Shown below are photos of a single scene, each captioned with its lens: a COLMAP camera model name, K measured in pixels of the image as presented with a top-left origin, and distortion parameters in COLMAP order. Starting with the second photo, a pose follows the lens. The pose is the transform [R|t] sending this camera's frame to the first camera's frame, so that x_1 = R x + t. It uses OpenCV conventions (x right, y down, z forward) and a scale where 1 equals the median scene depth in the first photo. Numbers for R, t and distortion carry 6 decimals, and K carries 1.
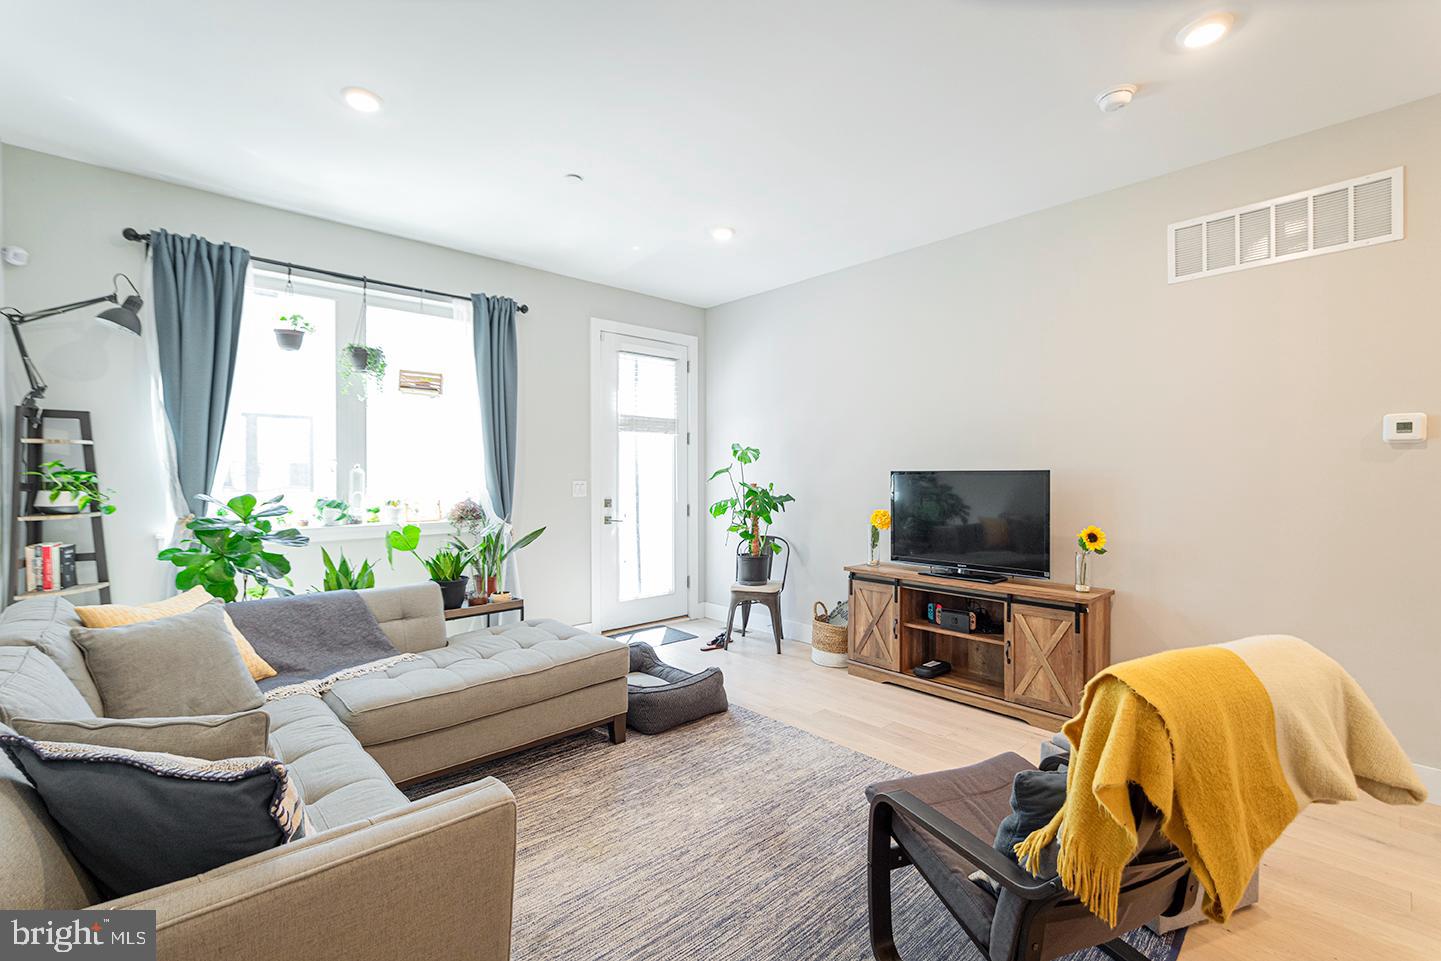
lens RADIAL K [[634.9, 0, 728.8], [0, 634.9, 476.2], [0, 0, 1]] dist [-0.003747, 0.000737]
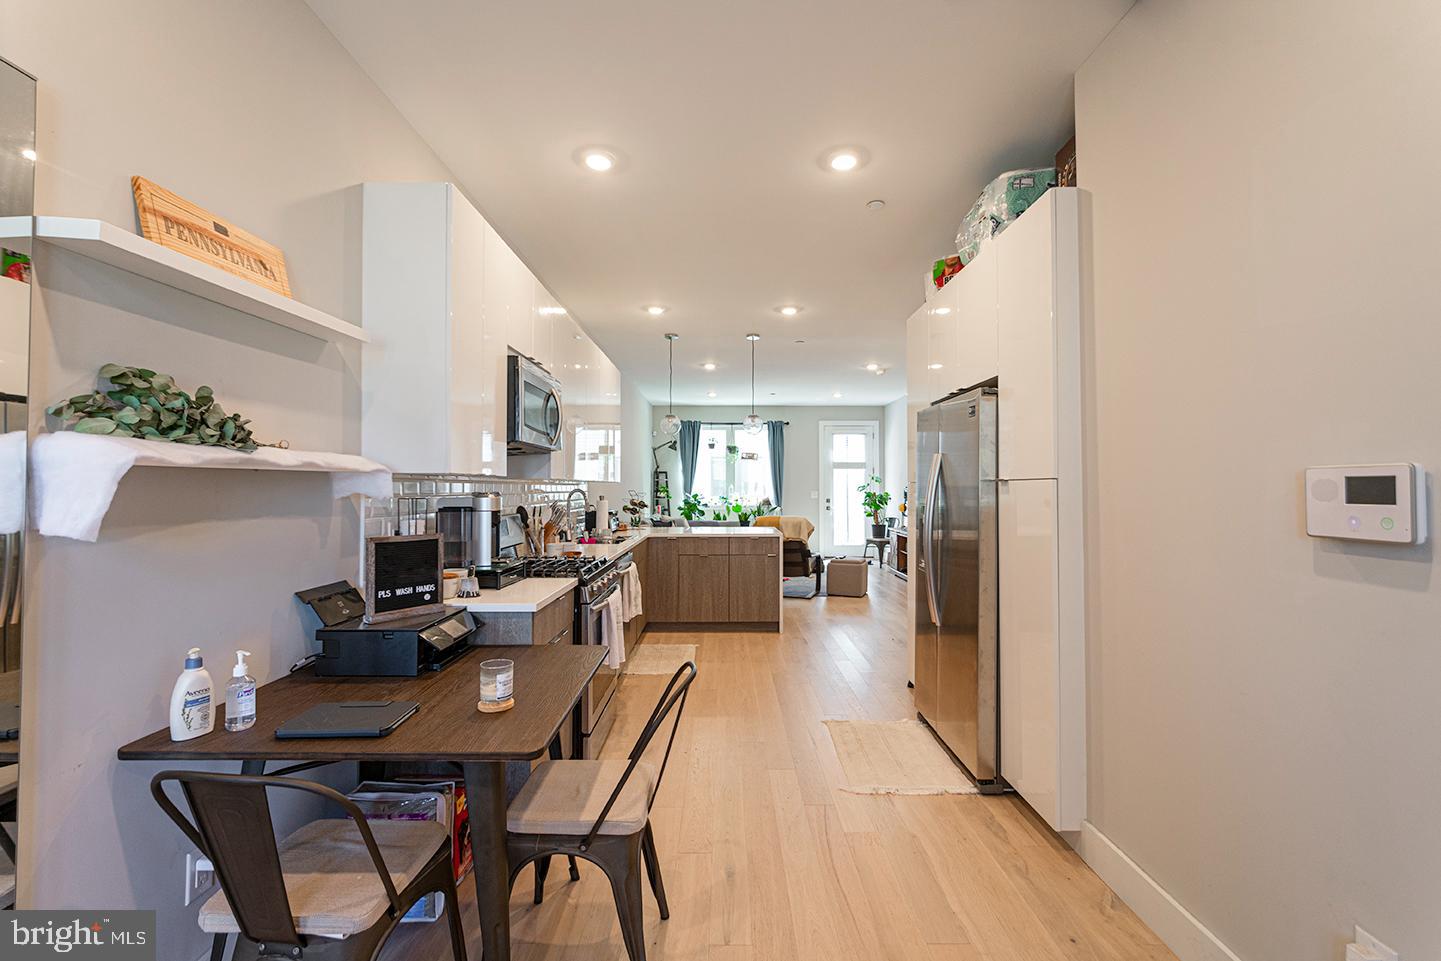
lens RADIAL K [[634.9, 0, 712.8], [0, 634.9, 474.5], [0, 0, 1]] dist [-0.003747, 0.000737]
pose [[0.732545, -0.014518, -0.680563, 1.633004], [-0.003386, 0.999682, -0.024971, 0.009757], [0.680710, 0.020597, 0.732264, -1.467228]]
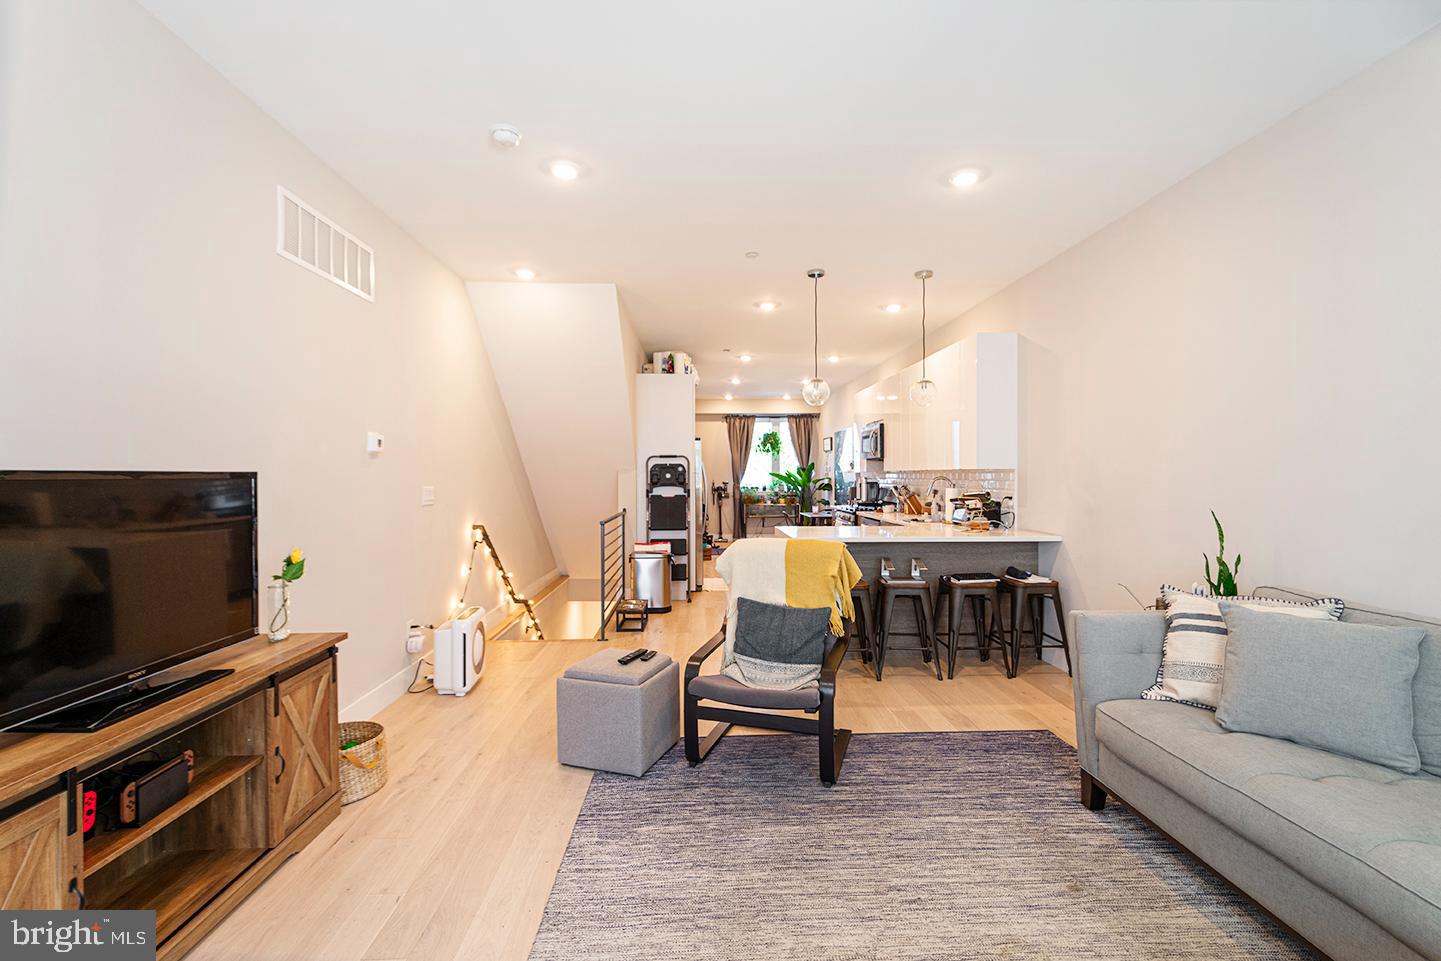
lens RADIAL K [[634.9, 0, 714.2], [0, 634.9, 485.5], [0, 0, 1]] dist [-0.003747, 0.000737]
pose [[-0.757513, -0.008682, 0.652762, -0.288995], [0.005339, 0.999796, 0.019494, -0.005442], [-0.652798, 0.018252, -0.757312, 1.209125]]
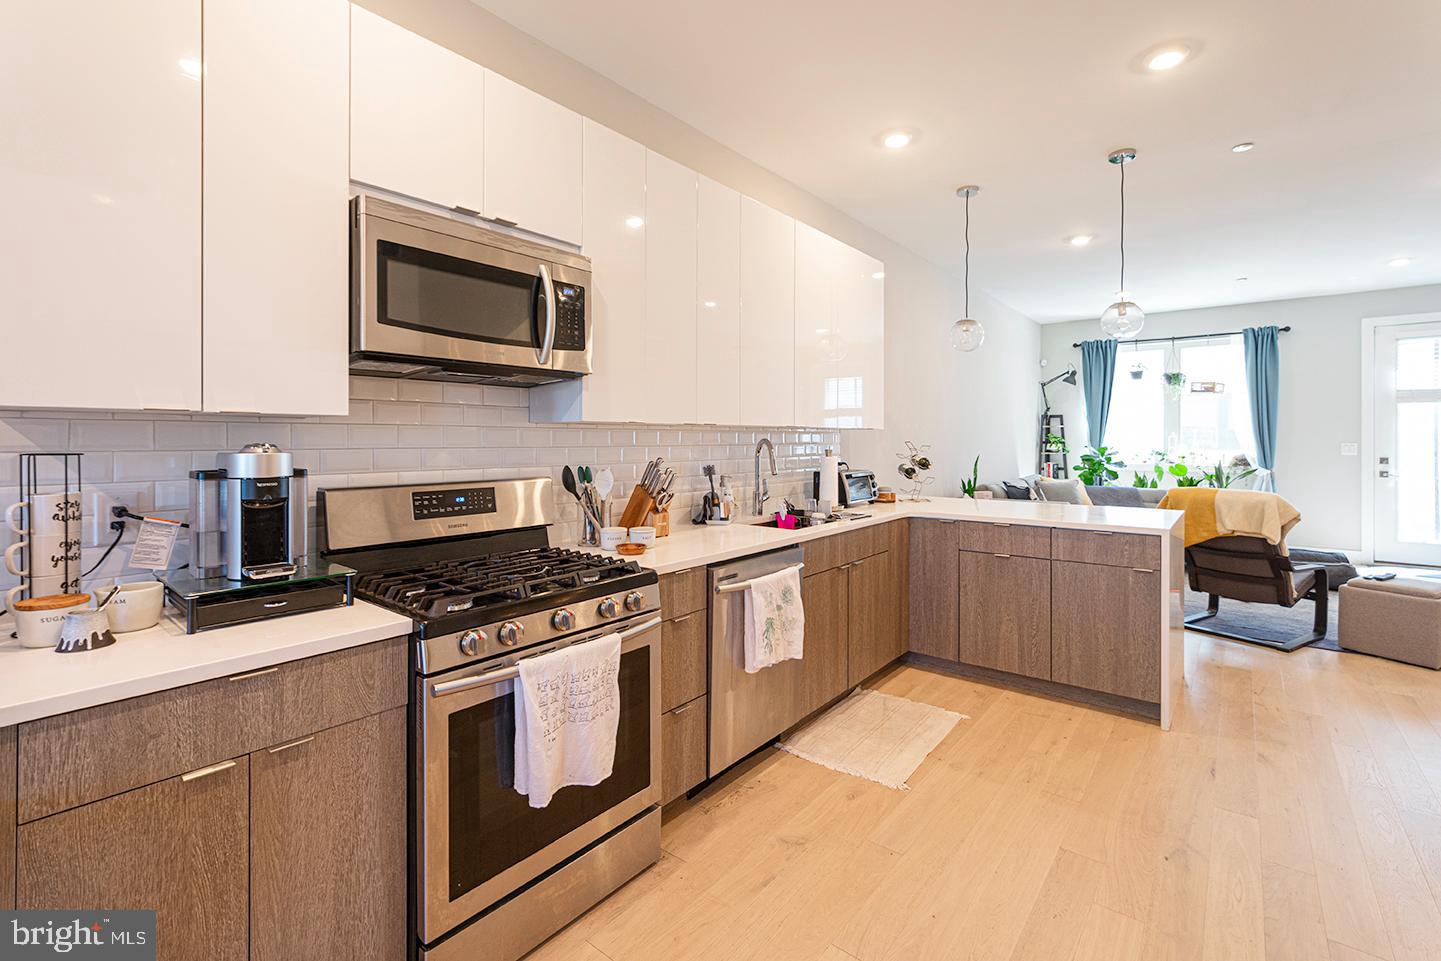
lens RADIAL K [[634.9, 0, 734.6], [0, 634.9, 441.7], [0, 0, 1]] dist [-0.003747, 0.000737]
pose [[0.153701, 0.003799, -0.988110, 1.327858], [-0.004181, 0.999986, 0.003194, 0.008686], [0.988109, 0.003640, 0.153714, -0.733435]]
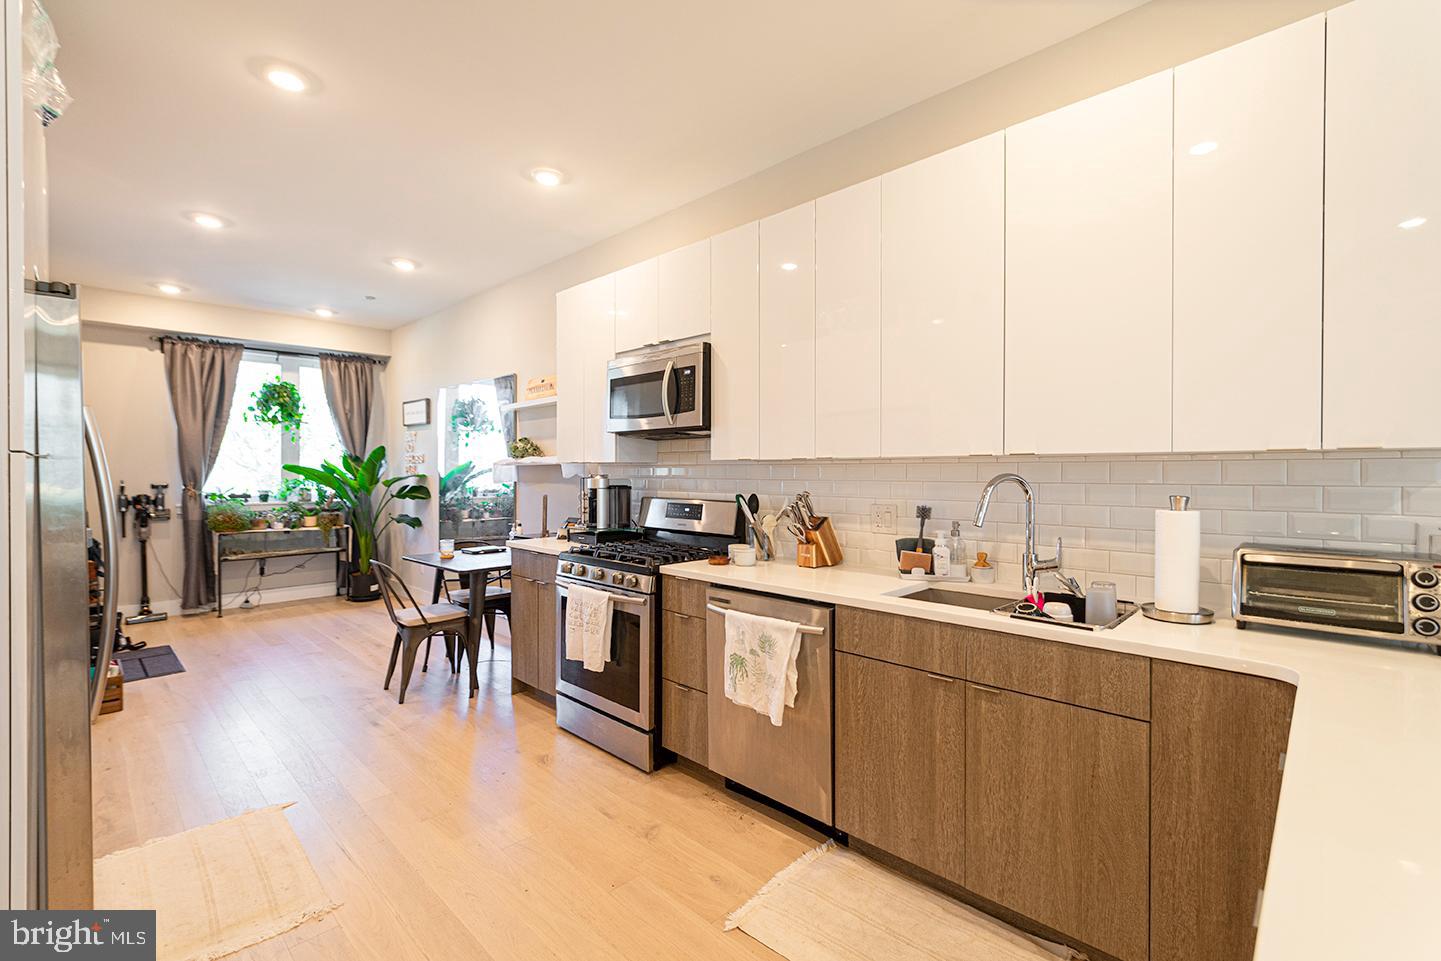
lens RADIAL K [[634.9, 0, 712.6], [0, 634.9, 476.4], [0, 0, 1]] dist [-0.003747, 0.000737]
pose [[-0.998807, -0.000879, -0.048832, 0.711471], [-0.001522, 0.999913, 0.013134, 0.002040], [0.048816, 0.013192, -0.998721, 0.088155]]
